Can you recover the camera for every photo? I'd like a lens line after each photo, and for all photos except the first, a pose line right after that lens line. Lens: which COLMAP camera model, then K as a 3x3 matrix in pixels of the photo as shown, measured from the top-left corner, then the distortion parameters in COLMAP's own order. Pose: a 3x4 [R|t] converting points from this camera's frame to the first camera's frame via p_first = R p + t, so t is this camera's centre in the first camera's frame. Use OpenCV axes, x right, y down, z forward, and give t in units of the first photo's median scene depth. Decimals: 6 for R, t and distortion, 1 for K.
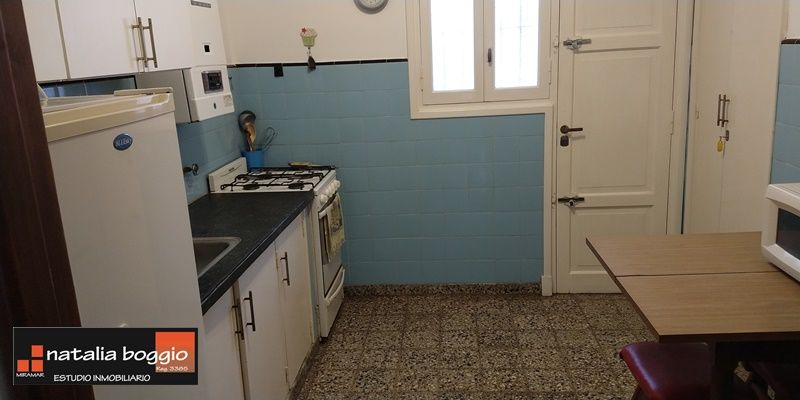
lens RADIAL K [[592.4, 0, 398.9], [0, 592.4, 188.4], [0, 0, 1]] dist [0.155479, -0.231010]
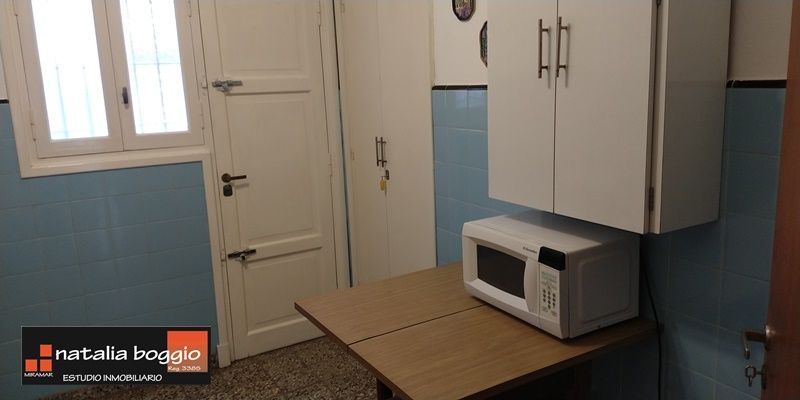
lens RADIAL K [[592.4, 0, 398.9], [0, 592.4, 188.4], [0, 0, 1]] dist [0.155479, -0.231010]
pose [[0.813034, -0.085268, 0.575938, -0.035036], [0.122792, 0.992080, -0.026463, -0.026356], [-0.569120, 0.092235, 0.817065, 0.110856]]
